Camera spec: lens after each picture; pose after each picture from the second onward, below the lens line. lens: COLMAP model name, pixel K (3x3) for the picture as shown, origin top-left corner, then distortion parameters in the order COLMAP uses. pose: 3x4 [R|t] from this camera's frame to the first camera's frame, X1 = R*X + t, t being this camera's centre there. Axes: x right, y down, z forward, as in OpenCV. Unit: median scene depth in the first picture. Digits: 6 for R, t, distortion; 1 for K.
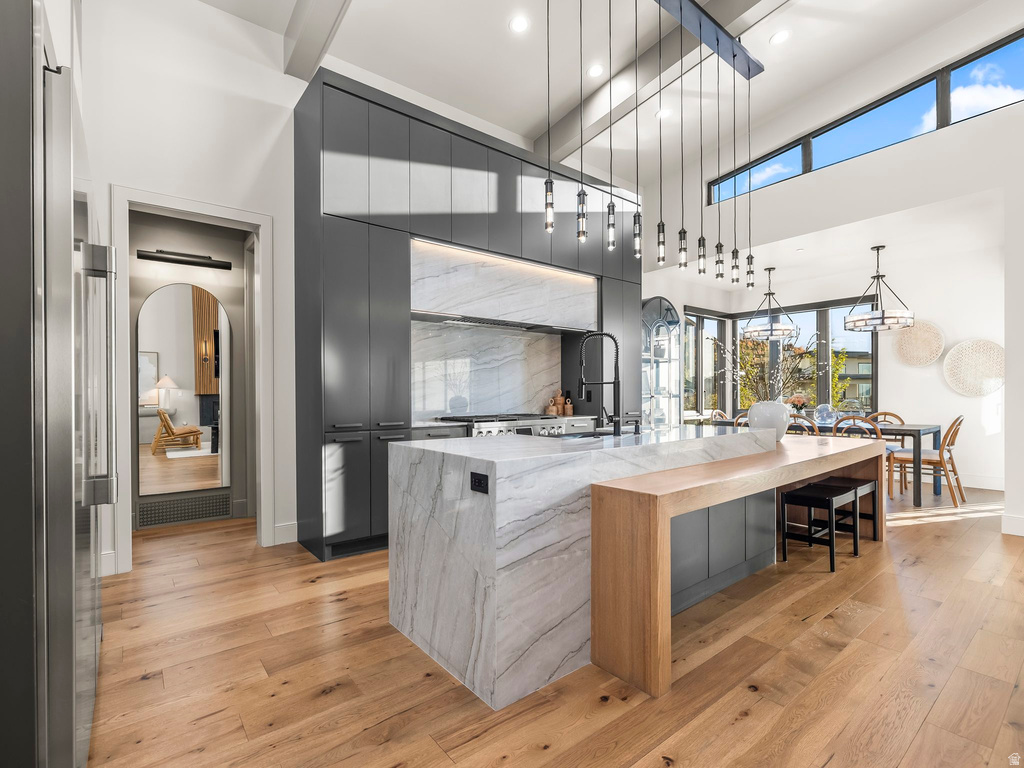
lens RADIAL K [[480.7, 0, 493.8], [0, 480.7, 388.1], [0, 0, 1]] dist [-0.018739, 0.000233]
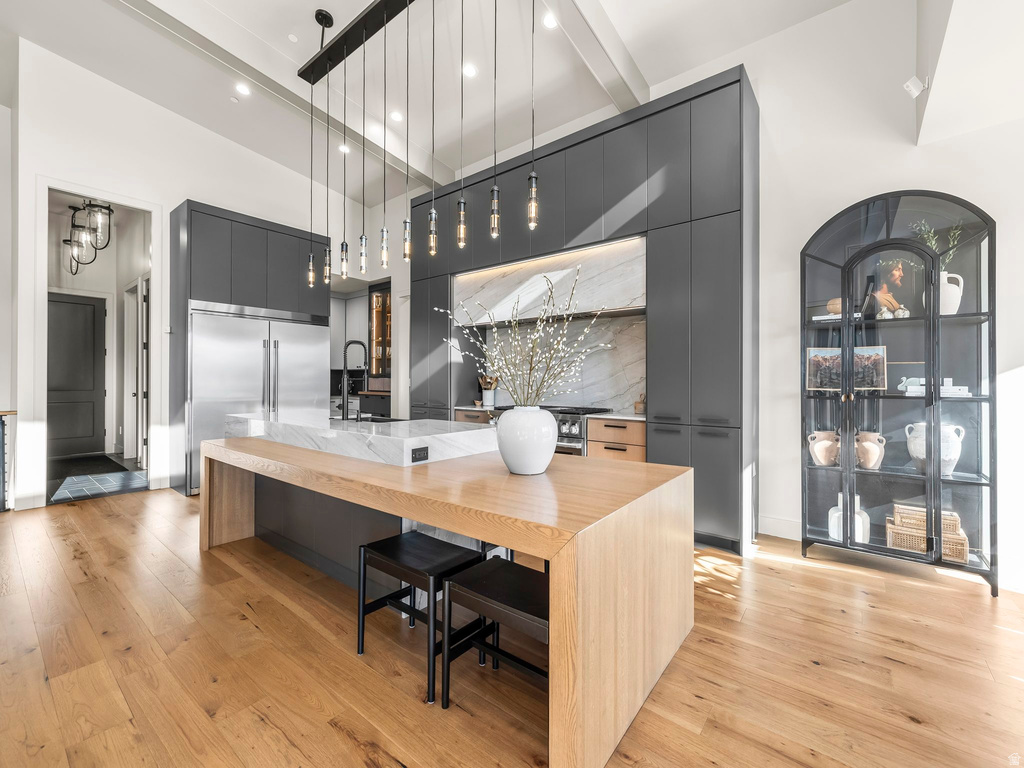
lens RADIAL K [[423.6, 0, 516.9], [0, 423.6, 378.7], [0, 0, 1]] dist [0.001388, 0.000131]
pose [[0.255966, 0.000291, -0.966686, 0.814457], [0.001229, 0.999999, 0.000627, -0.004583], [0.966685, -0.001348, 0.255966, 0.636191]]
